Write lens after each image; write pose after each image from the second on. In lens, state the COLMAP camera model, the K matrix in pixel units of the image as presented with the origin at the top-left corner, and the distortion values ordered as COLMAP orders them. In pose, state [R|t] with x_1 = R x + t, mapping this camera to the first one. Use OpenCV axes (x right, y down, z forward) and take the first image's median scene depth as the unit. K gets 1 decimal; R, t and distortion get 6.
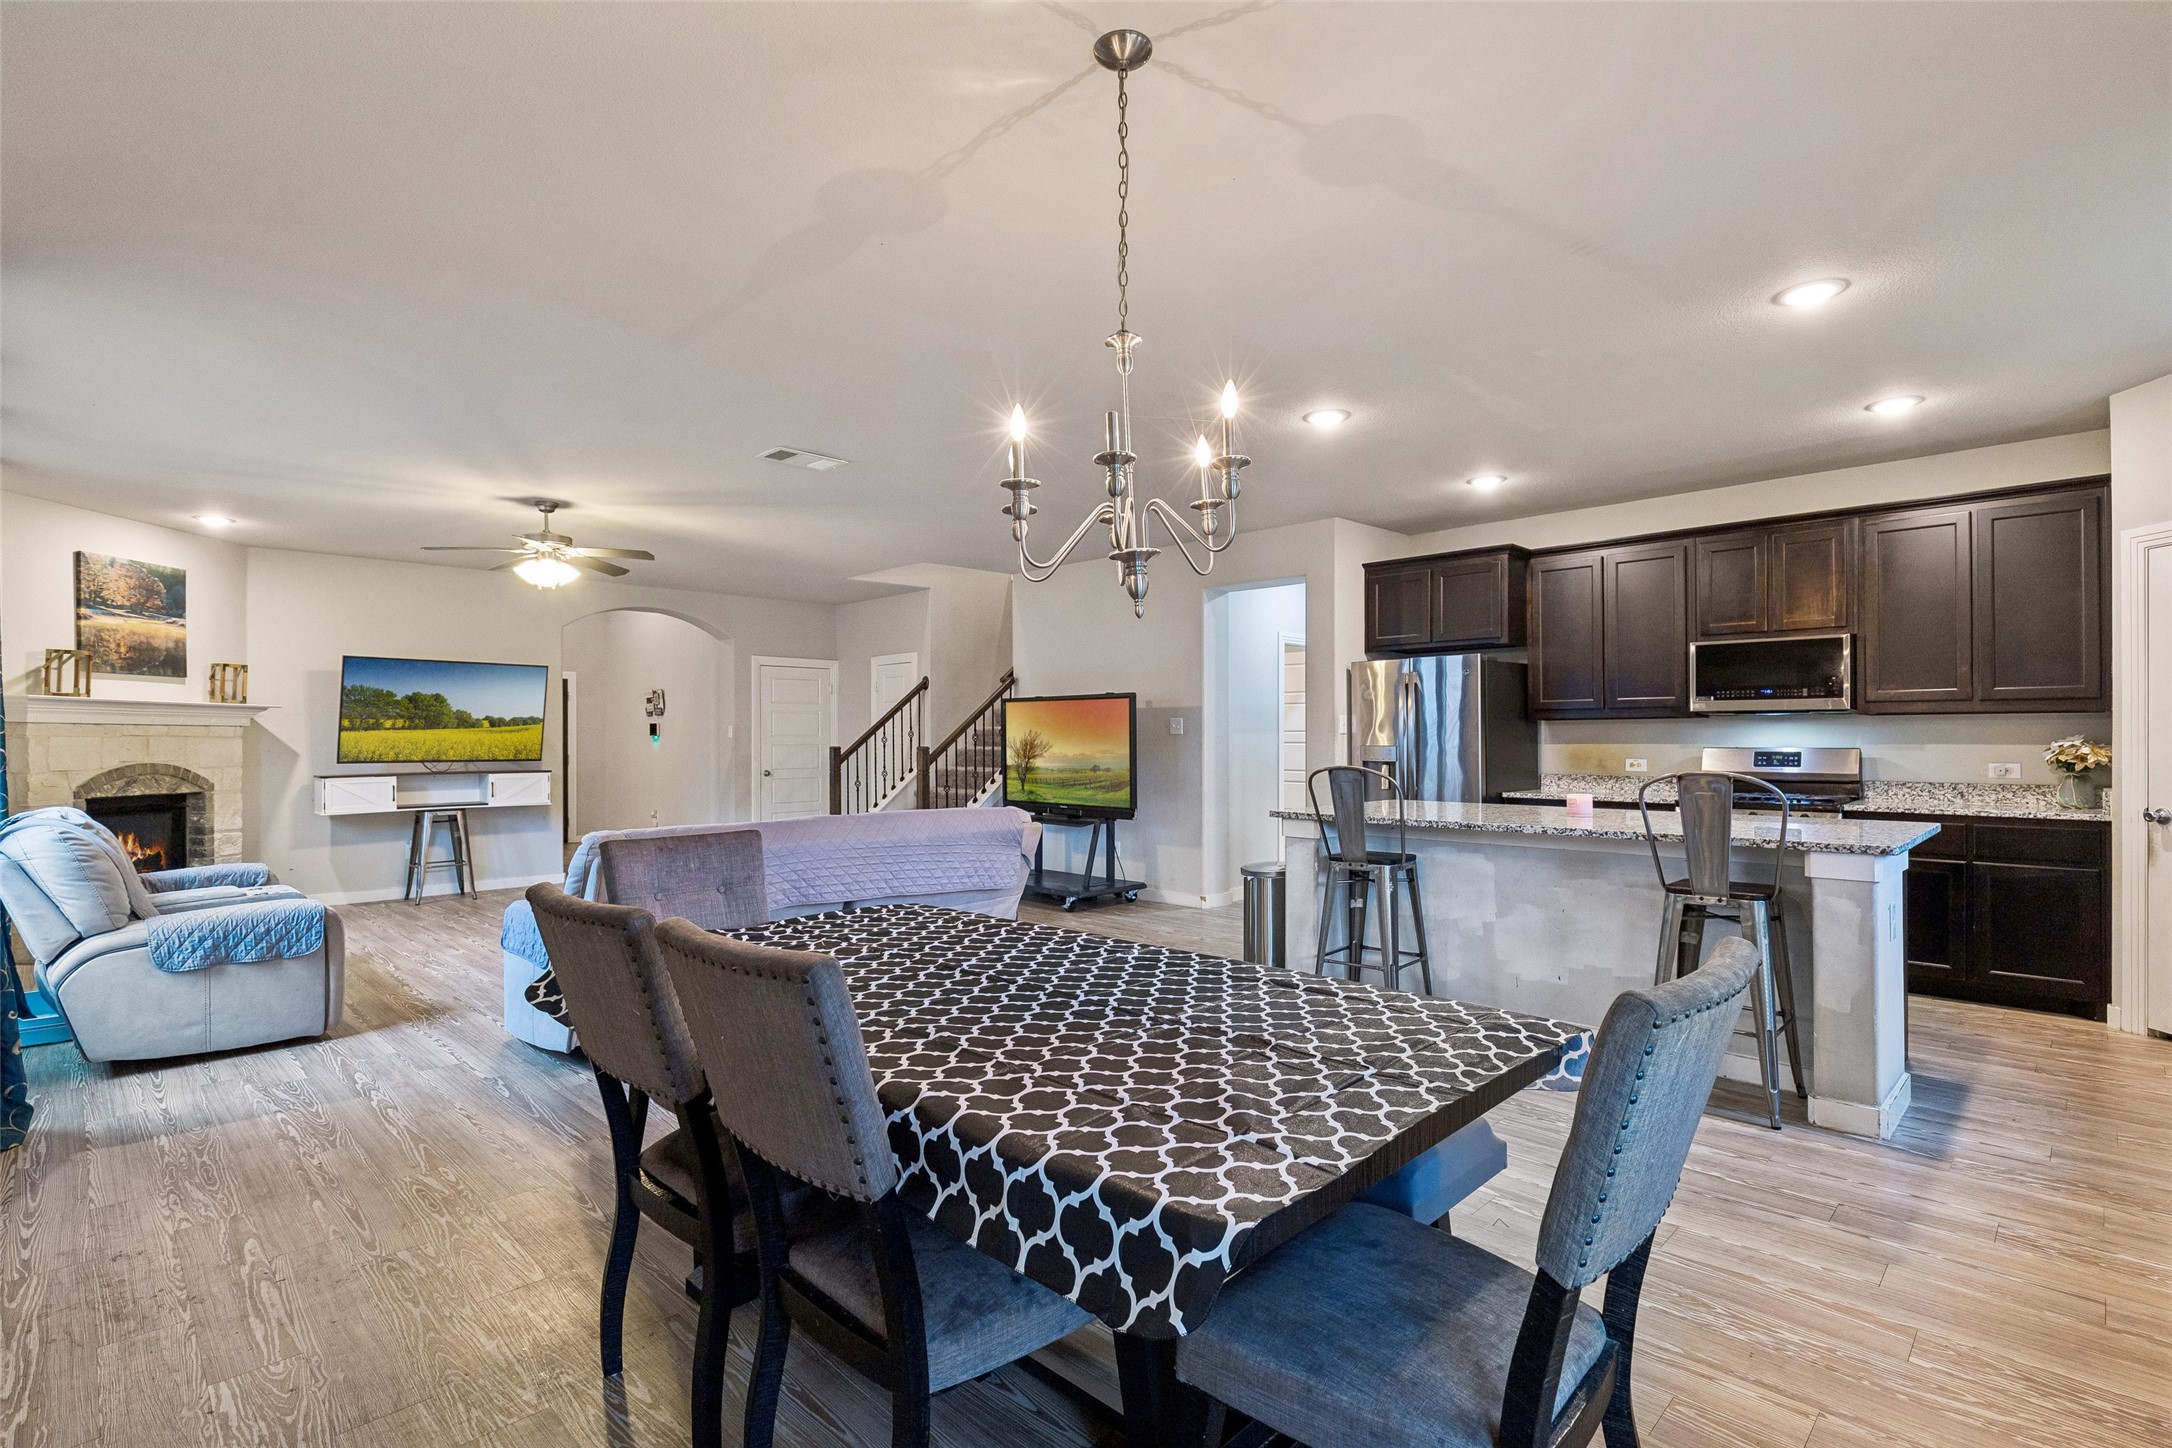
lens RADIAL K [[1015.5, 0, 1091.9], [0, 1015.5, 729.7], [0, 0, 1]] dist [0.003404, 0.000294]
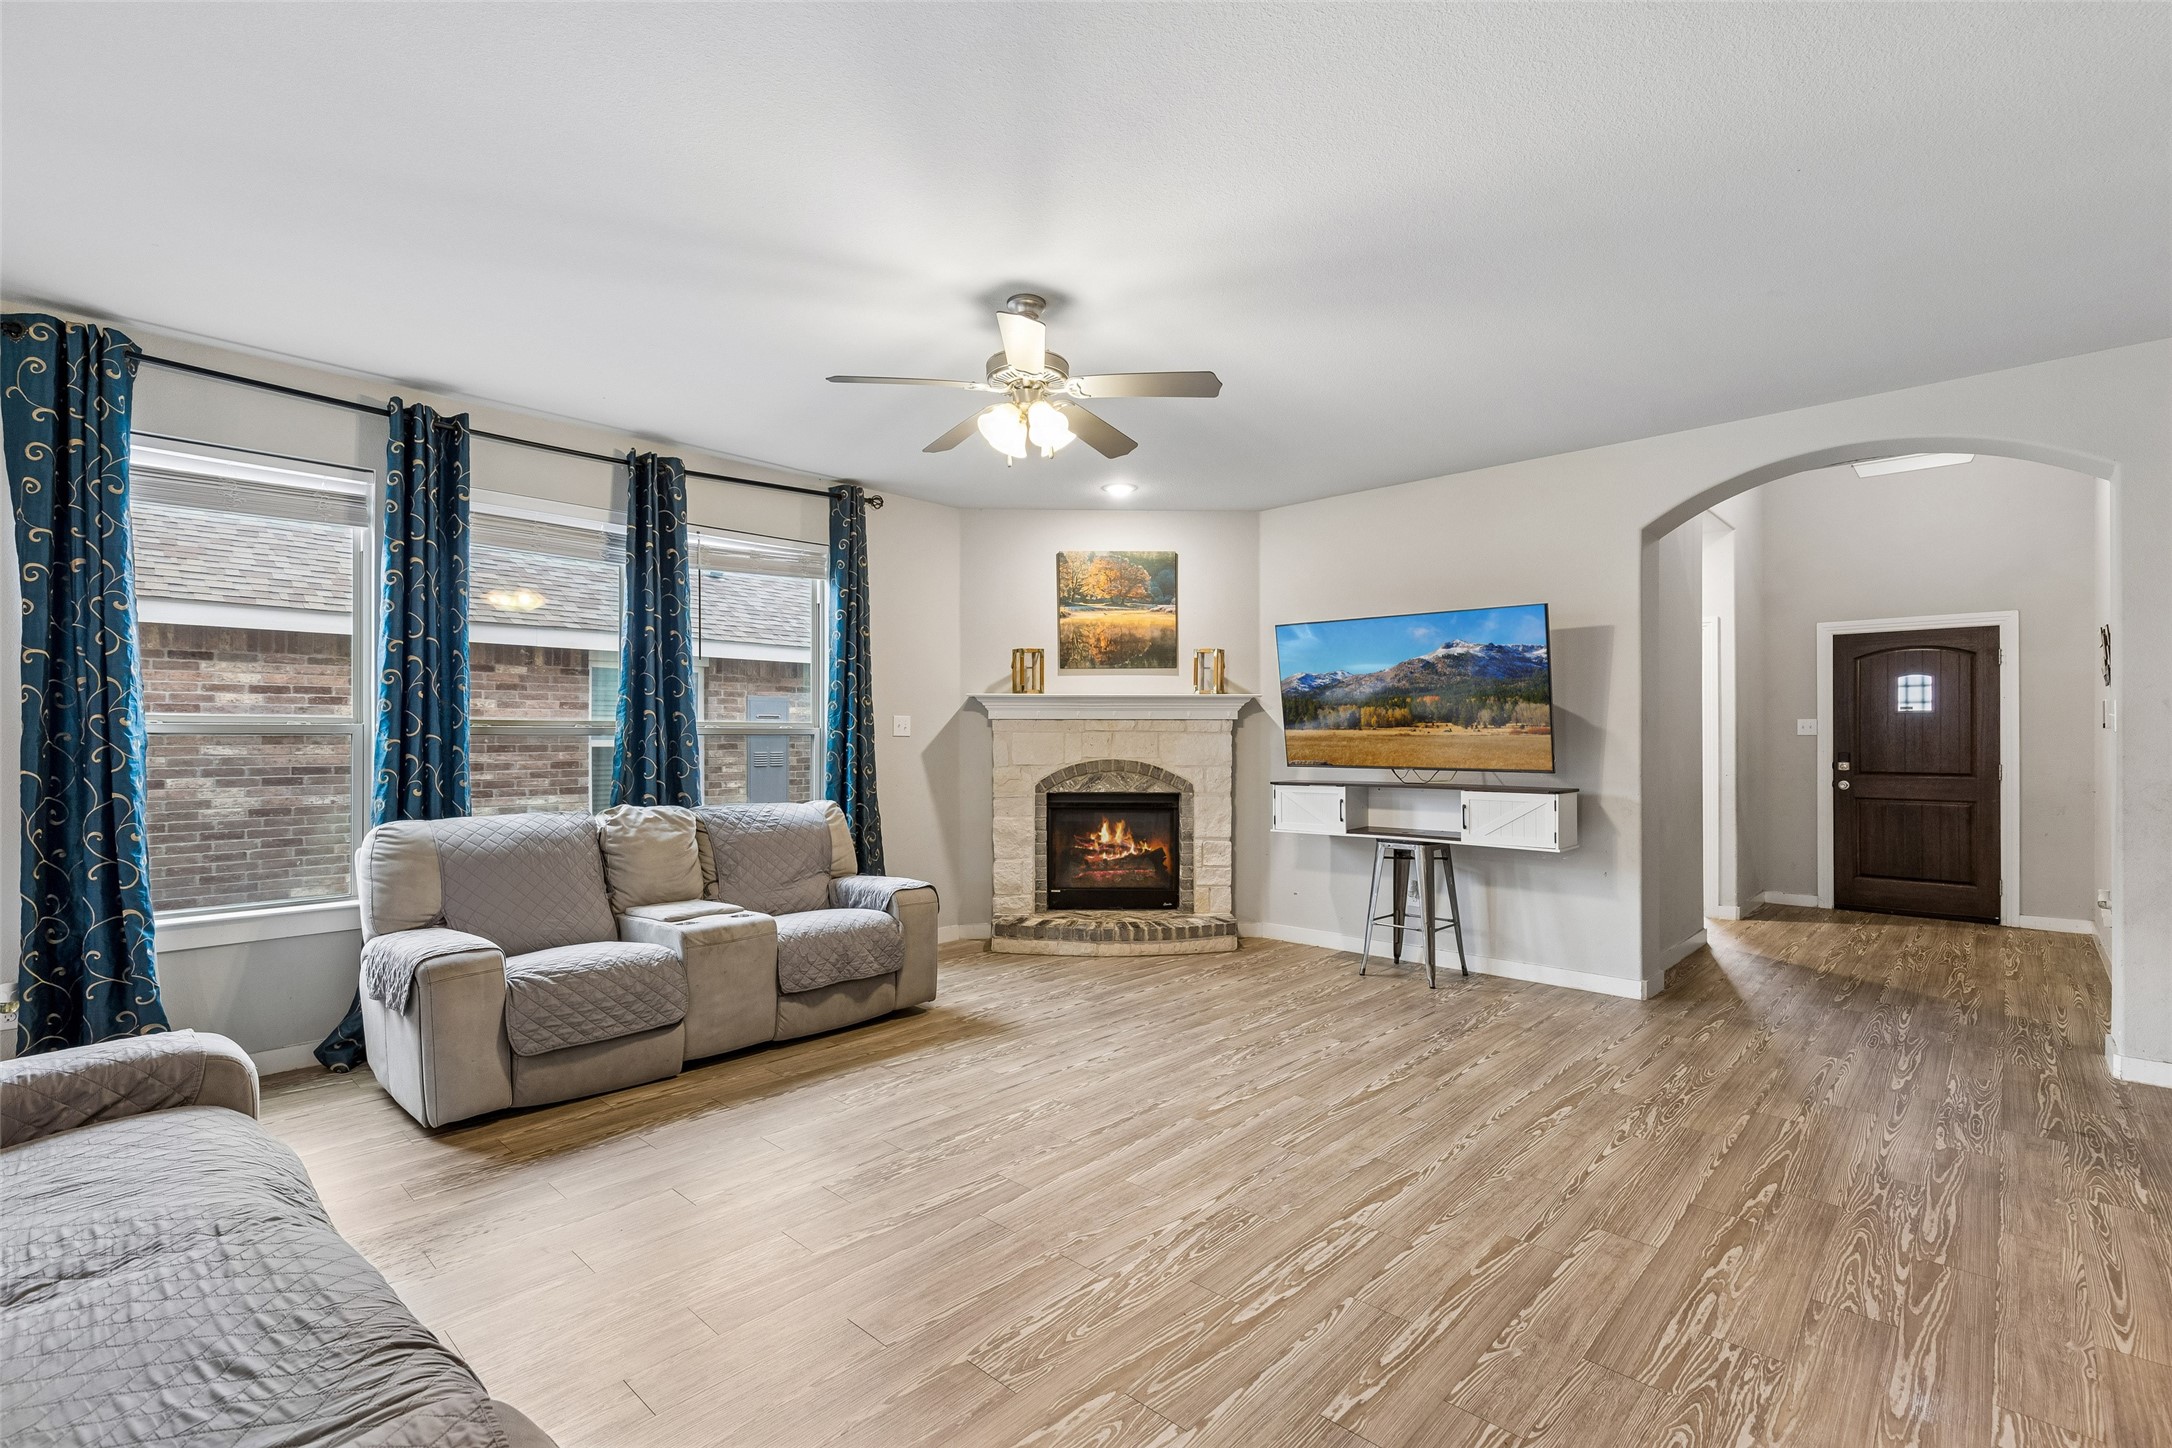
lens RADIAL K [[980.0, 0, 1094.7], [0, 980.0, 734.0], [0, 0, 1]] dist [0.008012, -0.000395]
pose [[0.031868, 0.001622, -0.999491, -0.003946], [0.009707, 0.999951, 0.001932, 0.006546], [0.999445, -0.009763, 0.031850, 0.931131]]
